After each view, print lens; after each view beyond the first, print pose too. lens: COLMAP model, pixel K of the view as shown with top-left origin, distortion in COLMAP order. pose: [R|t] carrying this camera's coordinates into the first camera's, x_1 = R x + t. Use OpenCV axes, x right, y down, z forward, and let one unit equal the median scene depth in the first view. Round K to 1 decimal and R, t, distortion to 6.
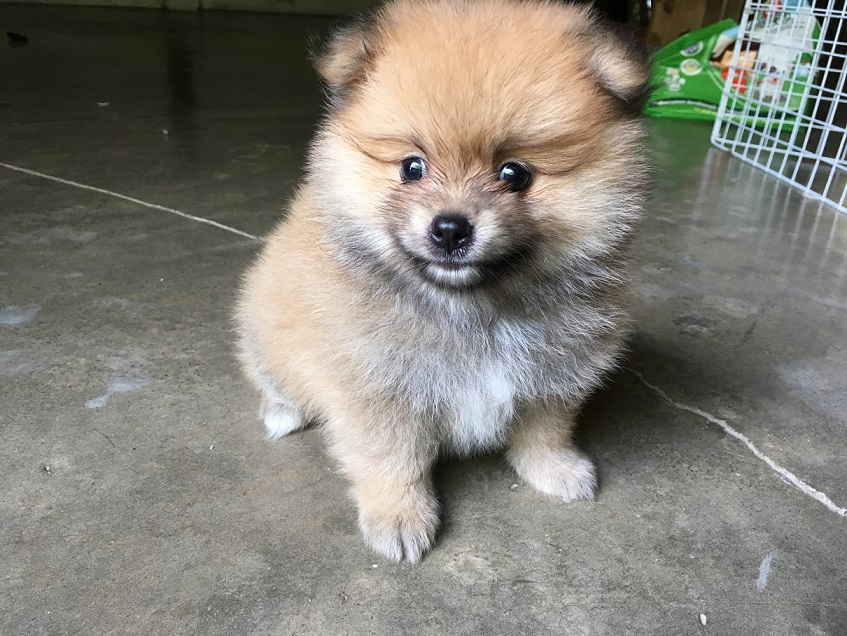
lens RADIAL K [[729.3, 0, 422.7], [0, 729.3, 321.7], [0, 0, 1]] dist [0.087653, -0.145069]
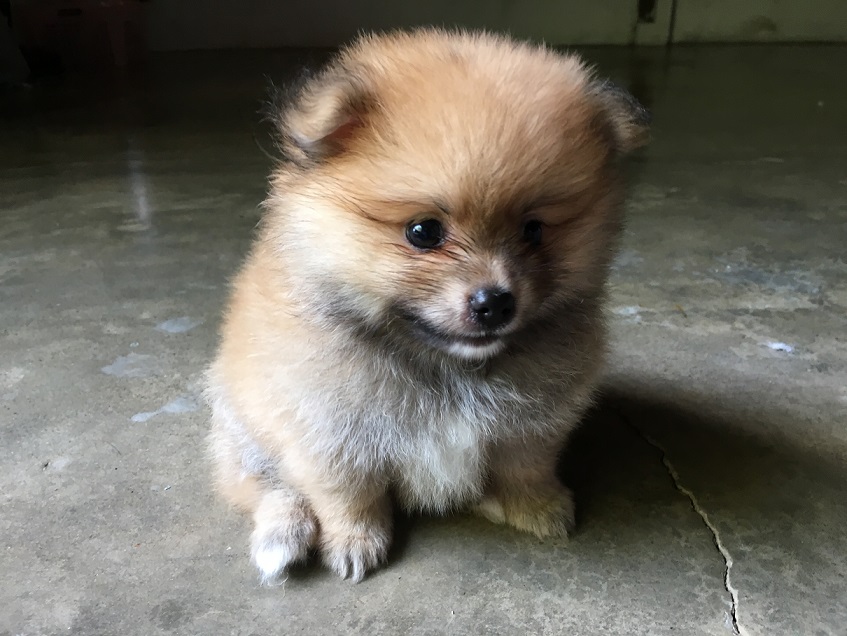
lens RADIAL K [[729.3, 0, 419.9], [0, 729.3, 320.6], [0, 0, 1]] dist [0.087653, -0.145069]
pose [[0.808734, 0.160837, -0.565757, 0.554159], [-0.183979, 0.982793, 0.016401, -0.142130], [0.558660, 0.090823, 0.824409, 0.352648]]
